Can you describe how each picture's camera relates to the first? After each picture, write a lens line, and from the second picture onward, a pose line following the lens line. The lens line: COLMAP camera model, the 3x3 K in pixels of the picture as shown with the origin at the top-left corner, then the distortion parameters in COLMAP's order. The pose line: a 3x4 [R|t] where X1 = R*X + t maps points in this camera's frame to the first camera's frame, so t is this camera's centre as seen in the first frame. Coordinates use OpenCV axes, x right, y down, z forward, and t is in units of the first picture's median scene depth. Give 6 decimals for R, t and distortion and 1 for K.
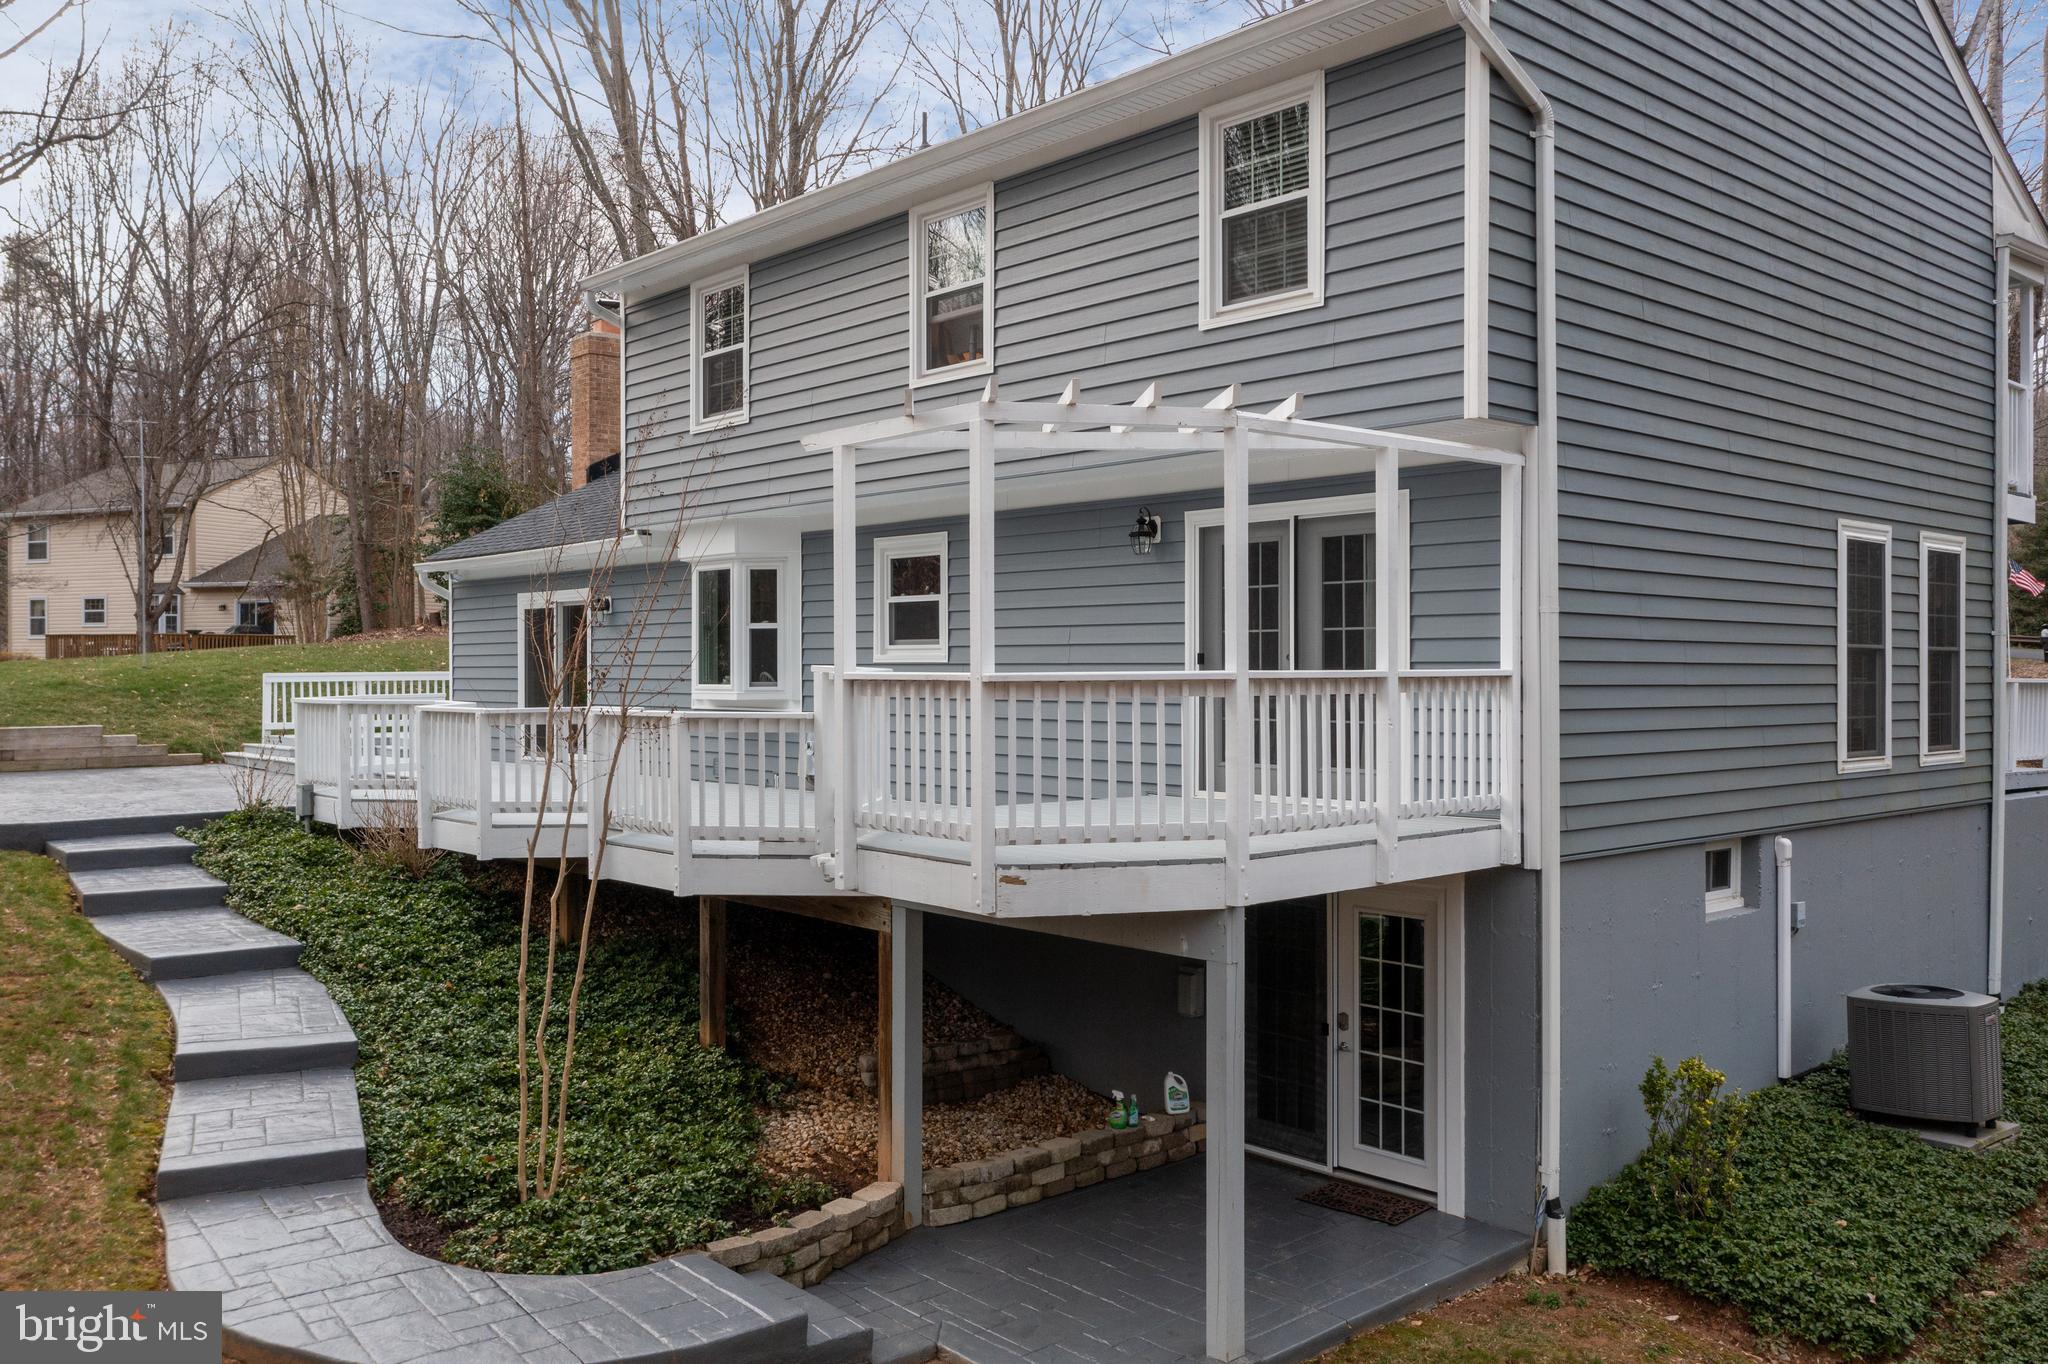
lens RADIAL K [[1645.0, 0, 1127.0], [0, 1645.0, 683.0], [0, 0, 1]] dist [0.031415, 0.008709]
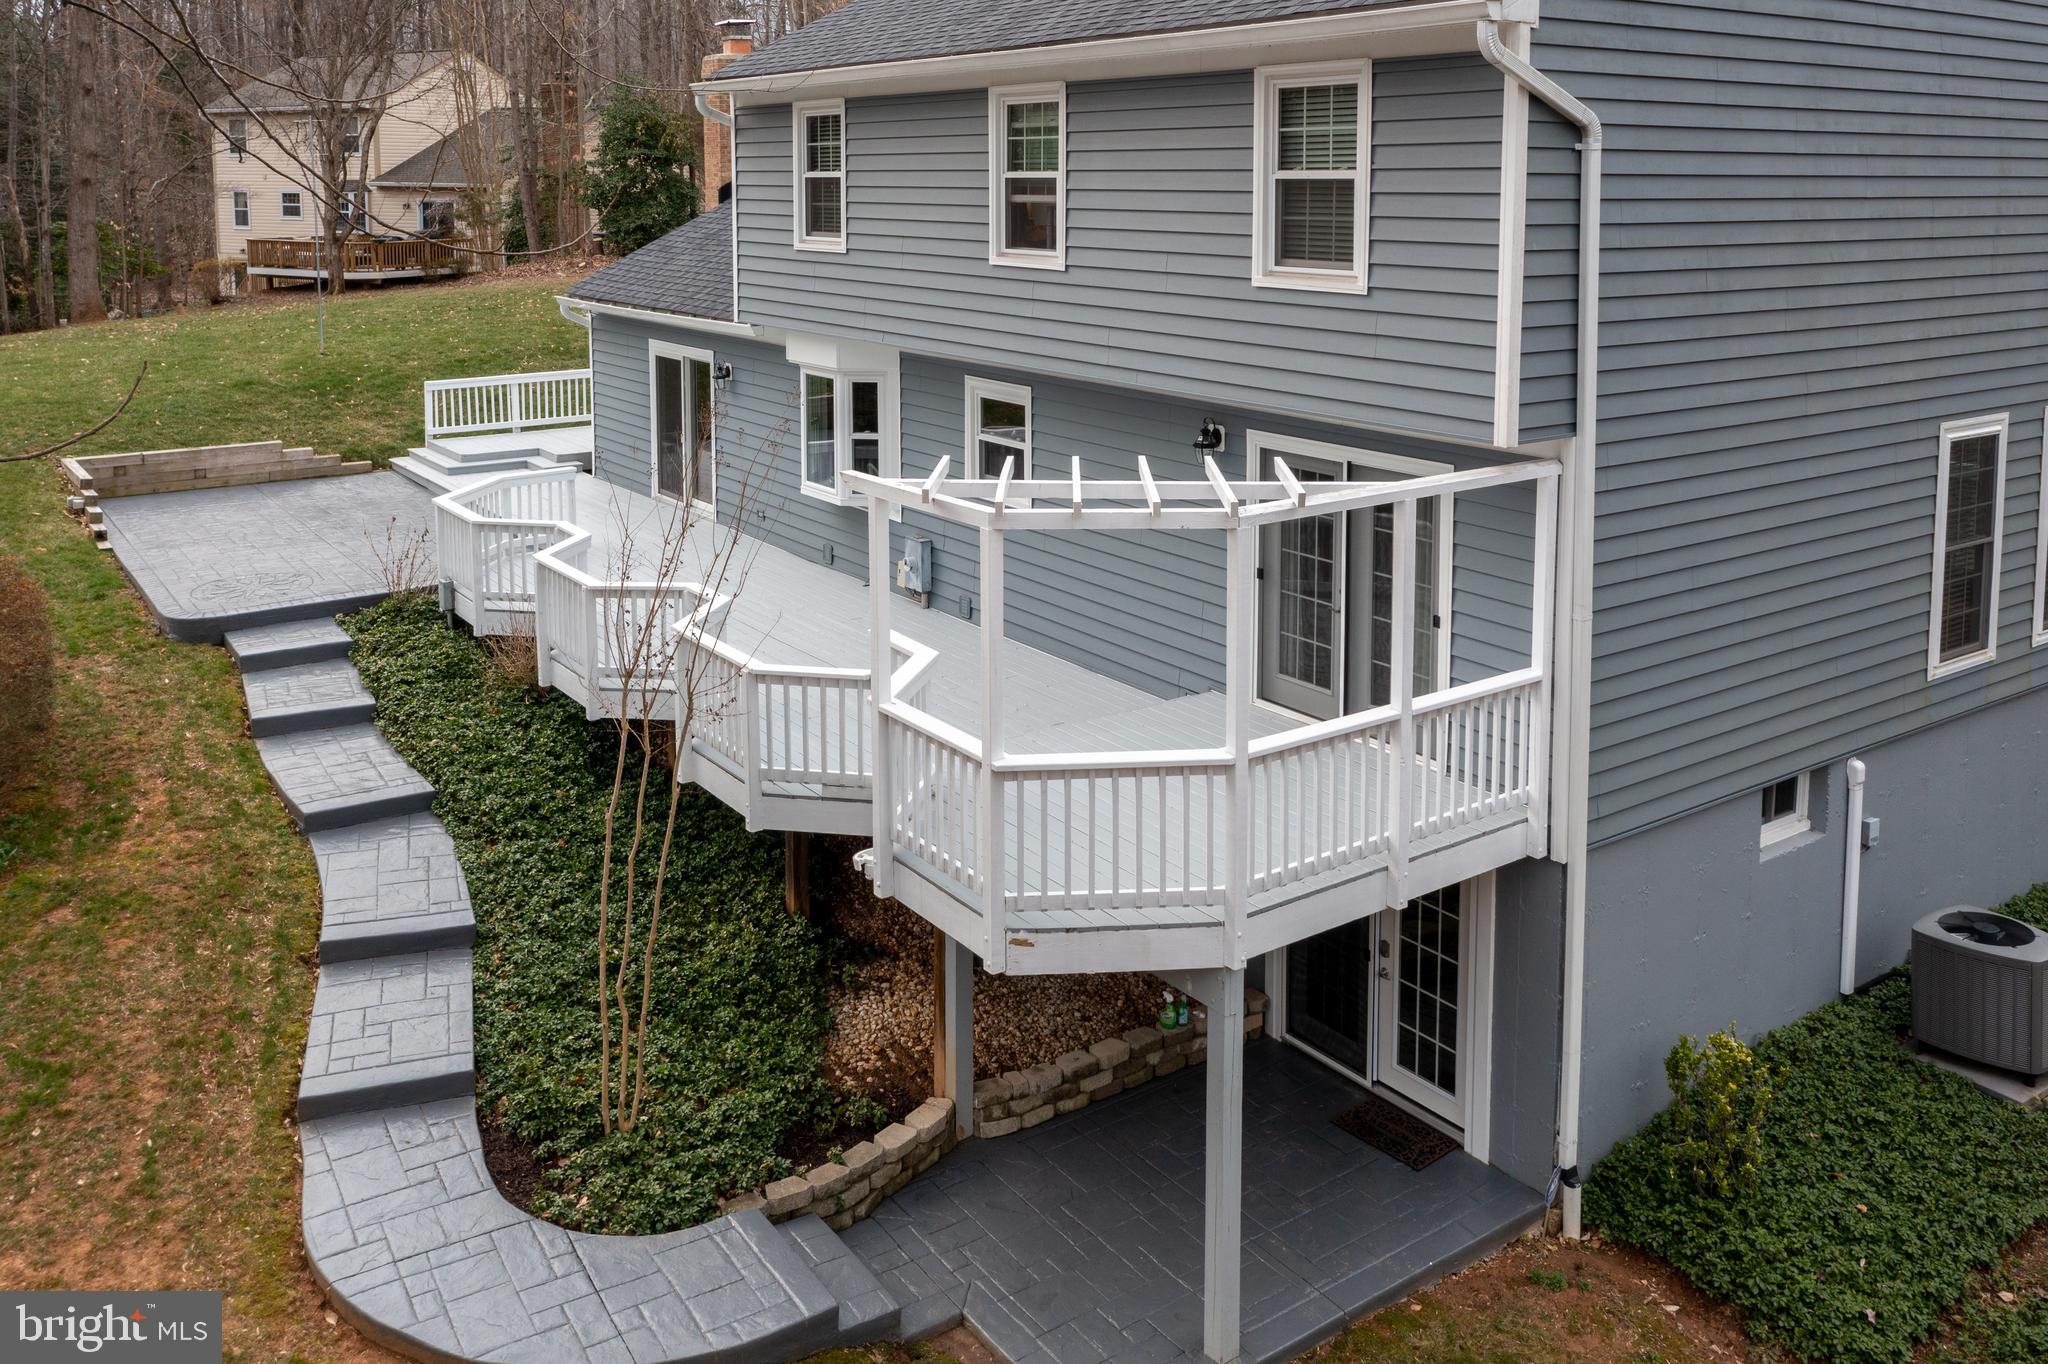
lens RADIAL K [[1623.0, 0, 1031.4], [0, 1623.0, 650.4], [0, 0, 1]] dist [0.013016, 0.033821]
pose [[0.993507, 0.019542, -0.112077, 0.030008], [-0.009410, 0.995876, 0.090231, -0.095123], [0.113378, -0.088591, 0.989594, -0.017473]]
